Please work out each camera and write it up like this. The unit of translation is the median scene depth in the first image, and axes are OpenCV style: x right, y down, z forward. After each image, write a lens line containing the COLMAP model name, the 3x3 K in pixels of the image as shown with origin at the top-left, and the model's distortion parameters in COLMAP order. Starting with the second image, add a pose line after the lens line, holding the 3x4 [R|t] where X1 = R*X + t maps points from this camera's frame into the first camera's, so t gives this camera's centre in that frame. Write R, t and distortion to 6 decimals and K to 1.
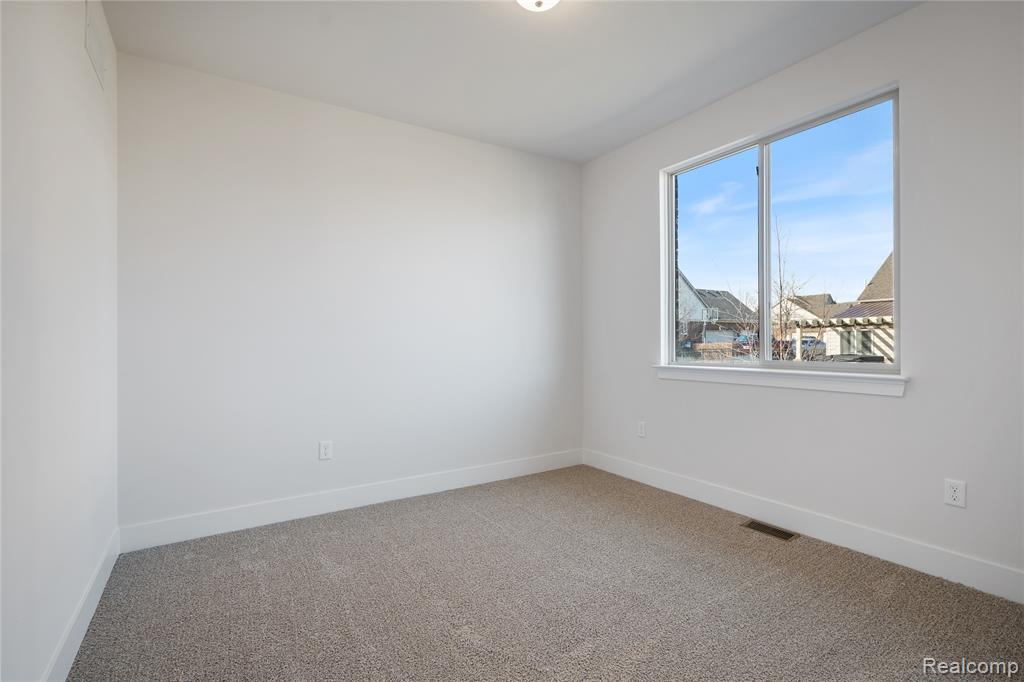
lens RADIAL K [[479.0, 0, 511.9], [0, 479.0, 340.2], [0, 0, 1]] dist [0.000985, 0.001716]
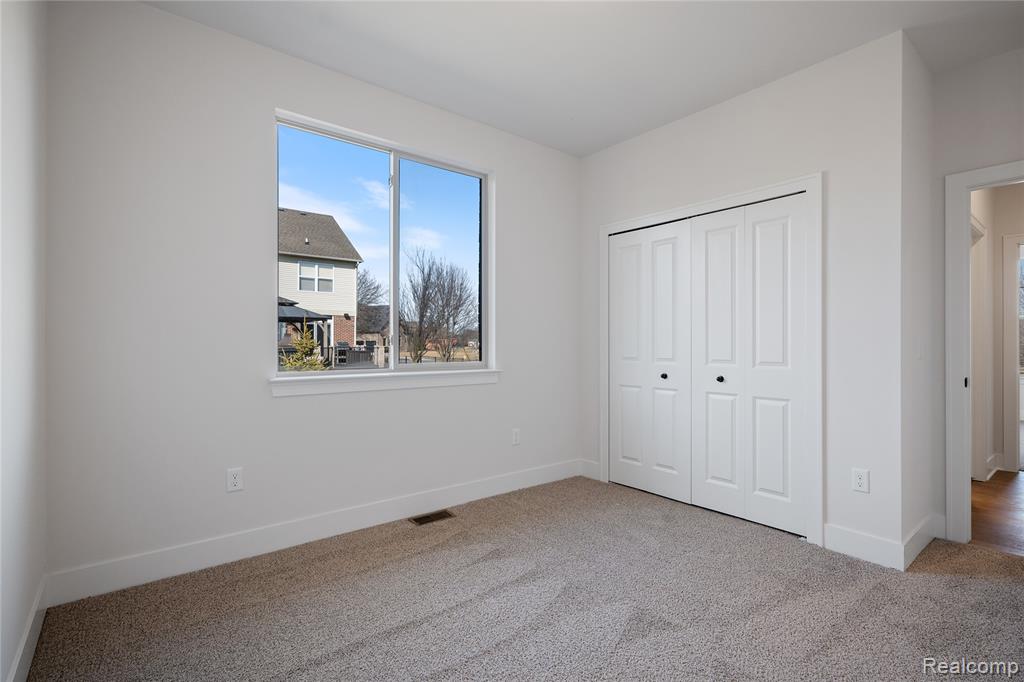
lens RADIAL K [[479.0, 0, 510.9], [0, 479.0, 344.3], [0, 0, 1]] dist [0.000985, 0.001716]
pose [[-0.123006, 0.009005, 0.992365, -0.559924], [-0.004642, 0.999943, -0.009649, 0.008400], [-0.992395, -0.005794, -0.122957, 0.925049]]
